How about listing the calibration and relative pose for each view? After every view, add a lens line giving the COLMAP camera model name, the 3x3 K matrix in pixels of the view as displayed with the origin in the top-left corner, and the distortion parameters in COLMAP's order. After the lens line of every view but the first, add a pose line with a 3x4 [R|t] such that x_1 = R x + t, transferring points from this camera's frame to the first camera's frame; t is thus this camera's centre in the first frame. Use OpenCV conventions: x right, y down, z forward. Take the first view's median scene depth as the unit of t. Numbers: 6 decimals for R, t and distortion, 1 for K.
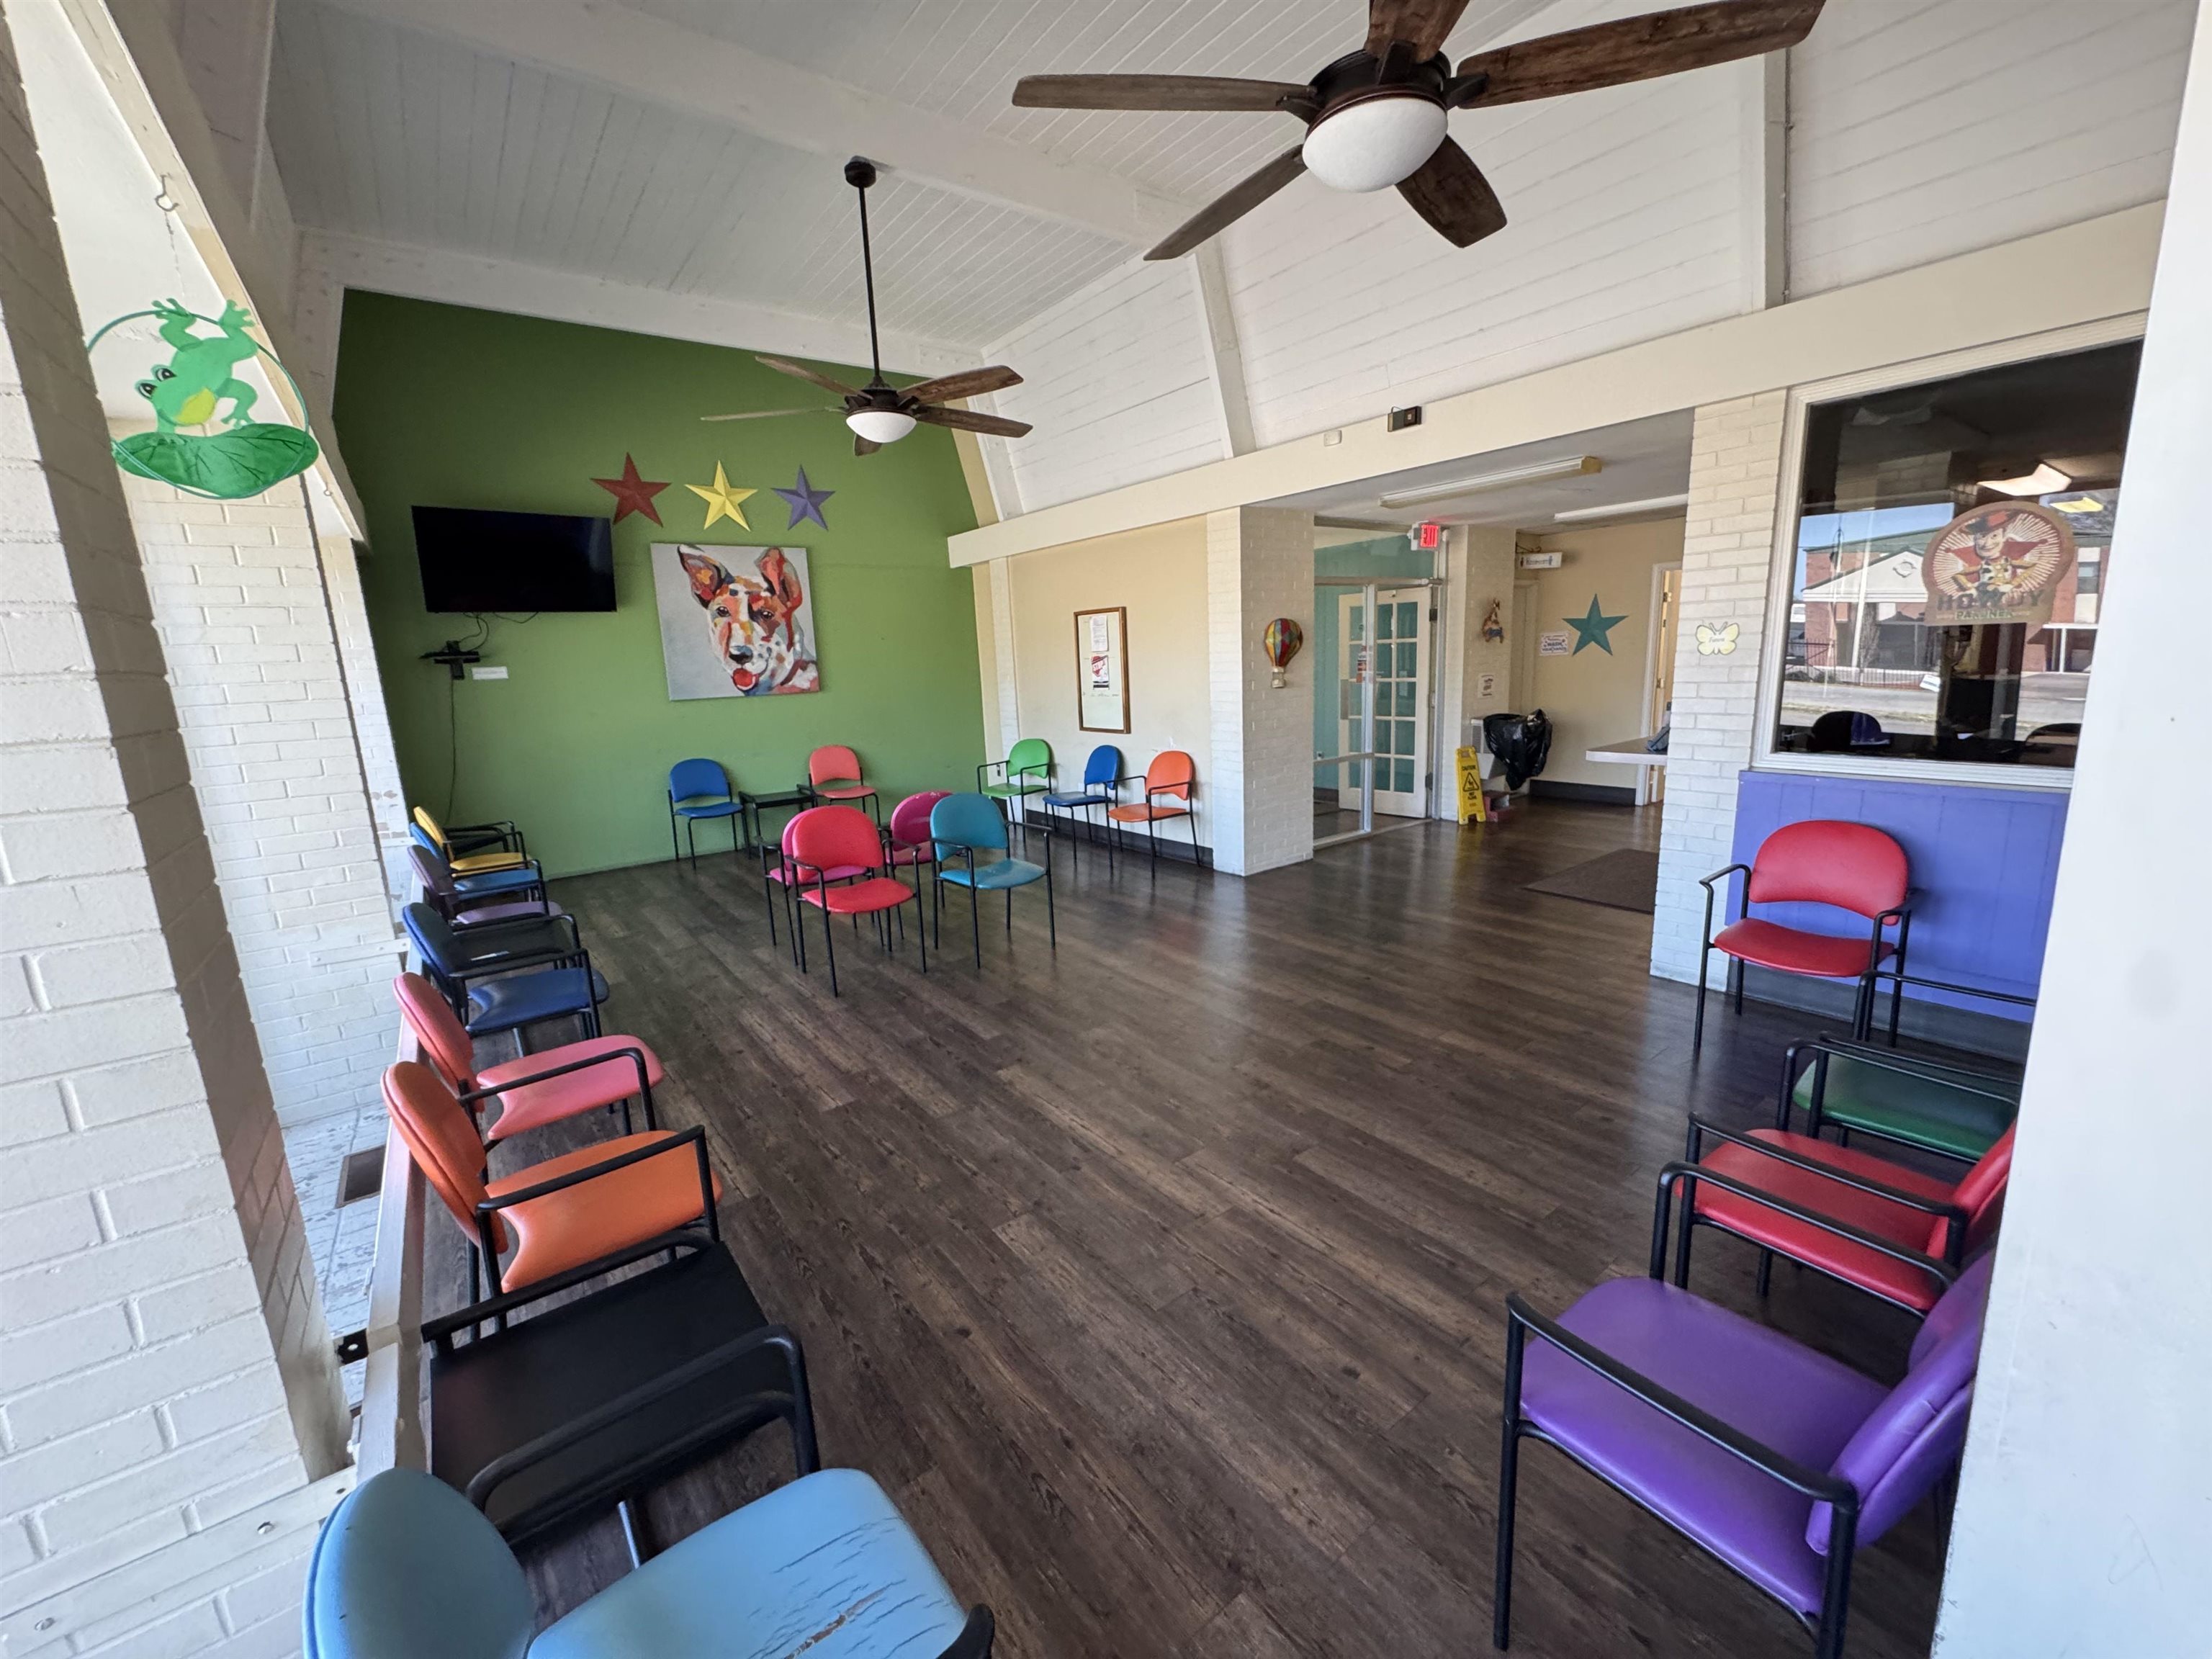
lens RADIAL K [[880.9, 0, 1101.2], [0, 880.9, 824.2], [0, 0, 1]] dist [0.003322, -0.000466]
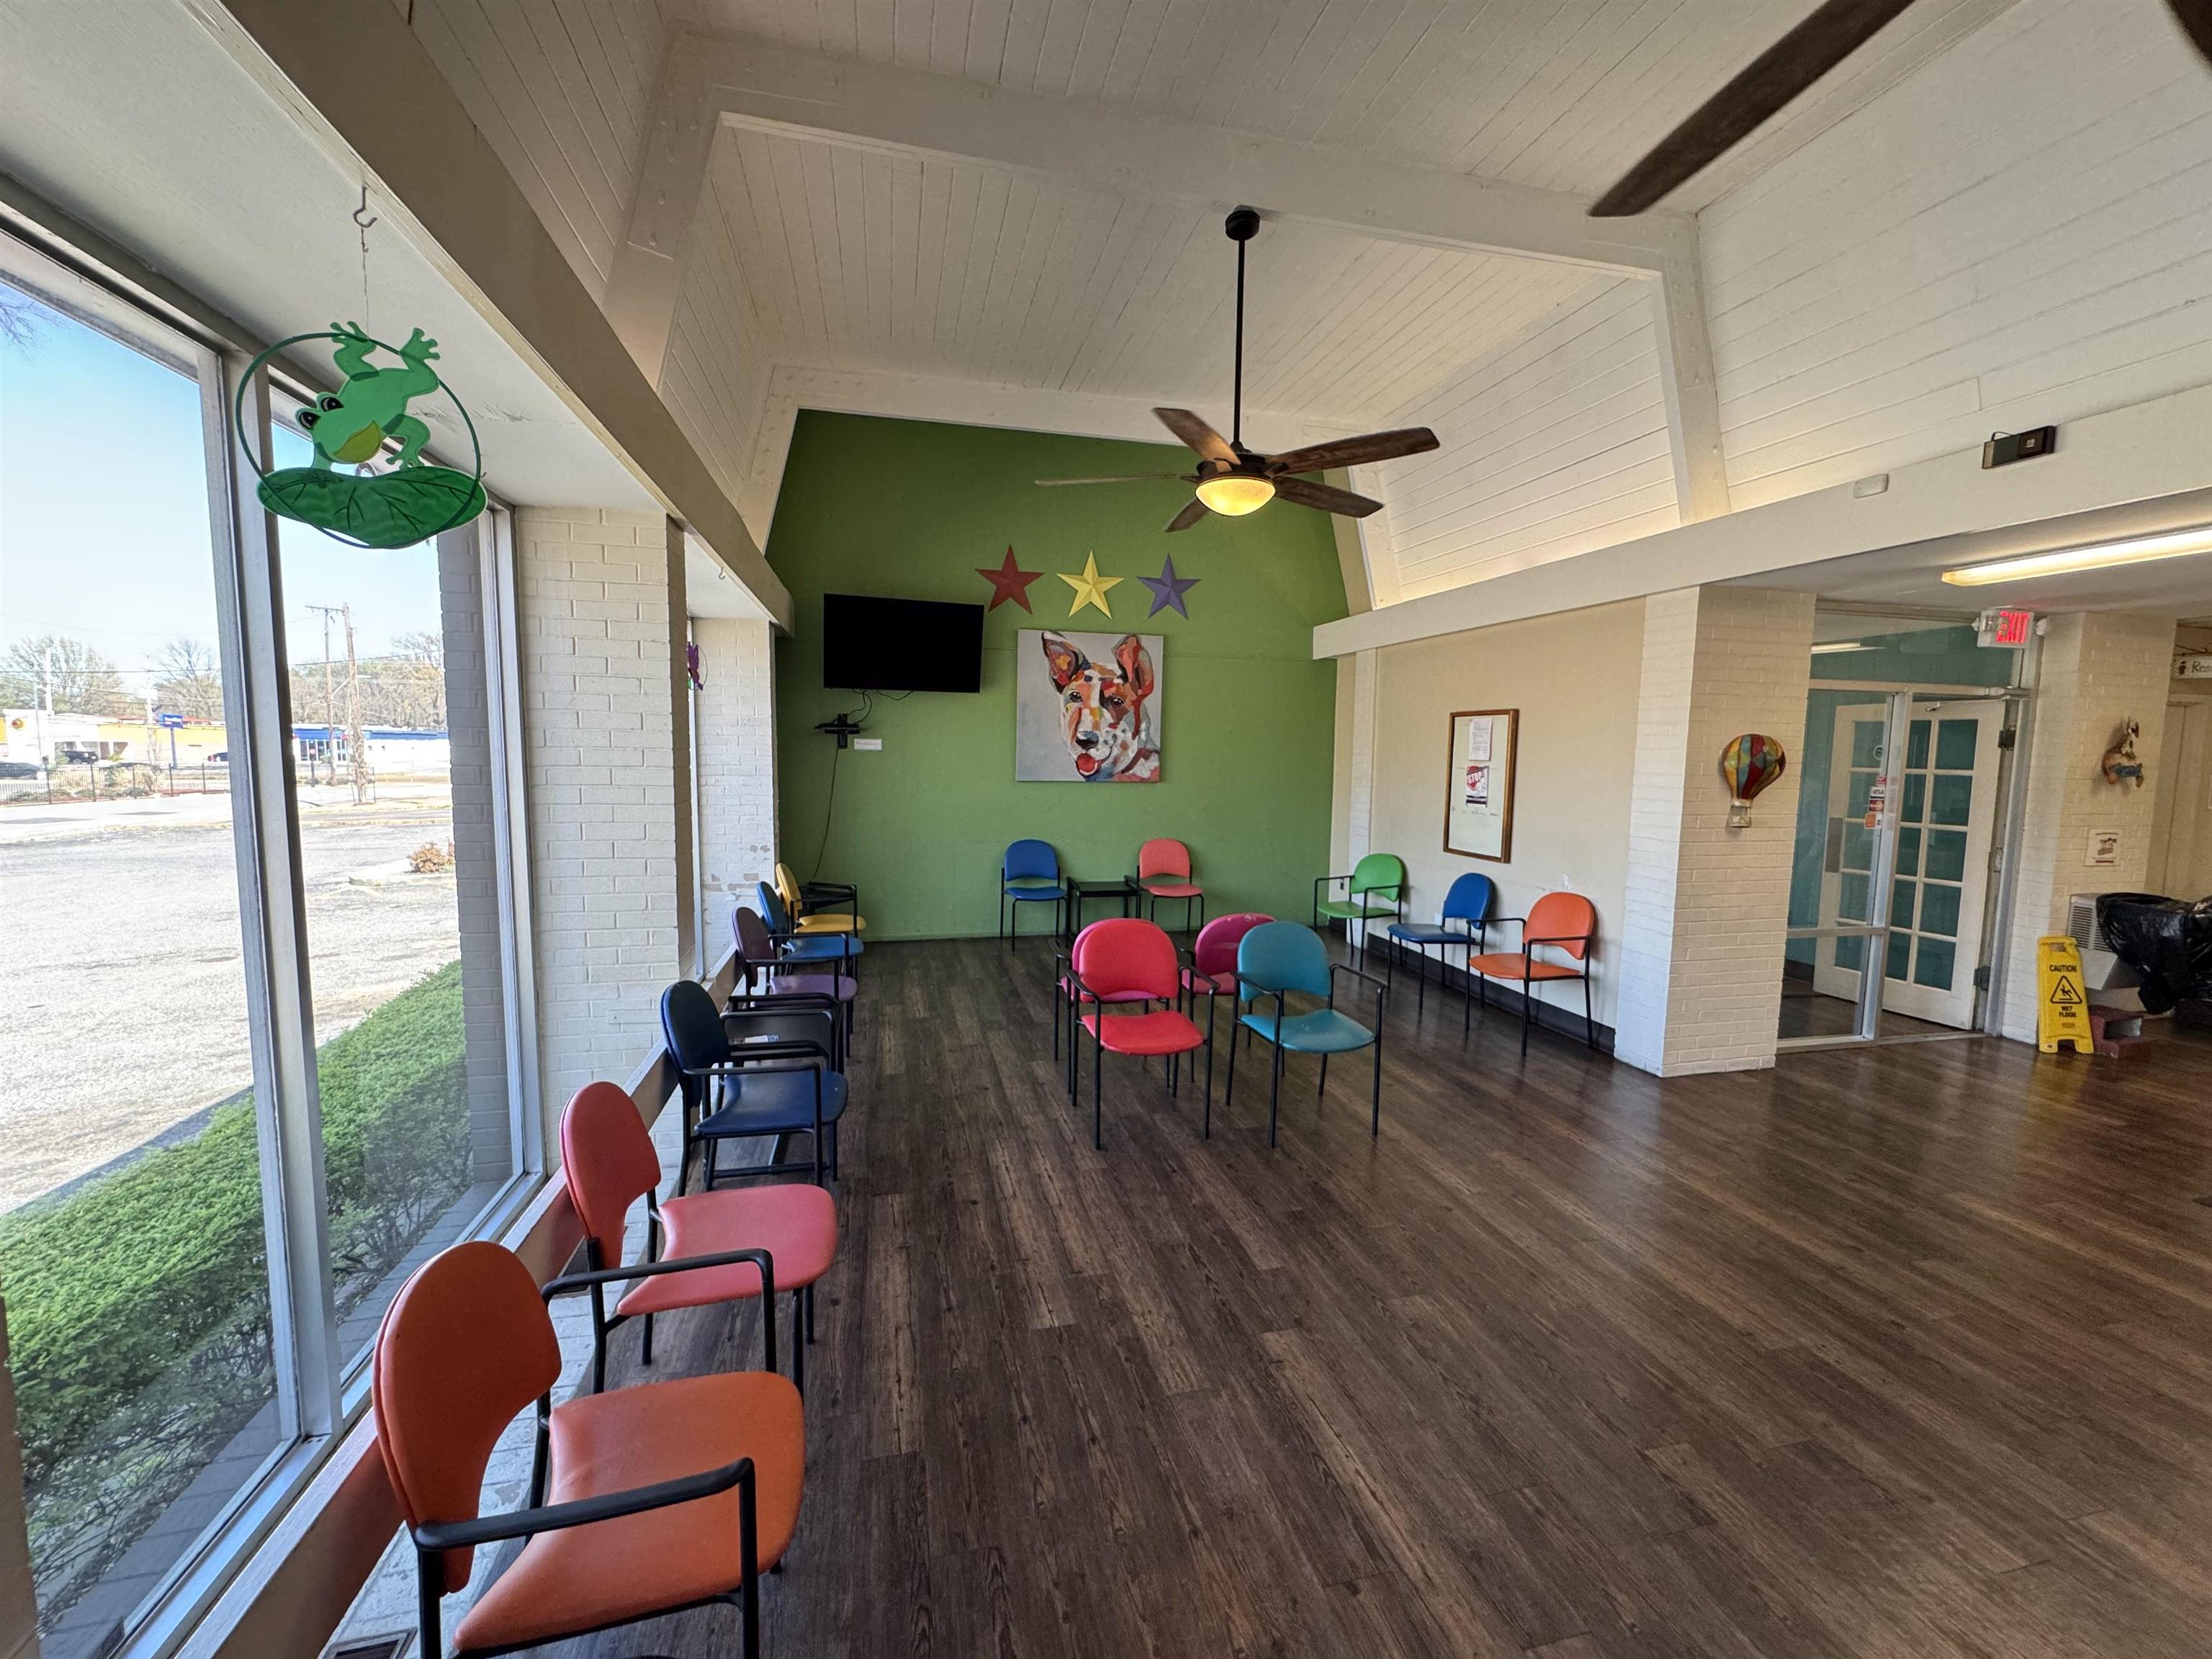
lens RADIAL K [[880.9, 0, 1107.3], [0, 880.9, 826.1], [0, 0, 1]] dist [0.003322, -0.000466]
pose [[0.918884, 0.093868, -0.383199, 0.000821], [-0.130881, 0.988807, -0.071627, -0.034138], [0.372187, 0.115970, 0.920884, 0.129466]]
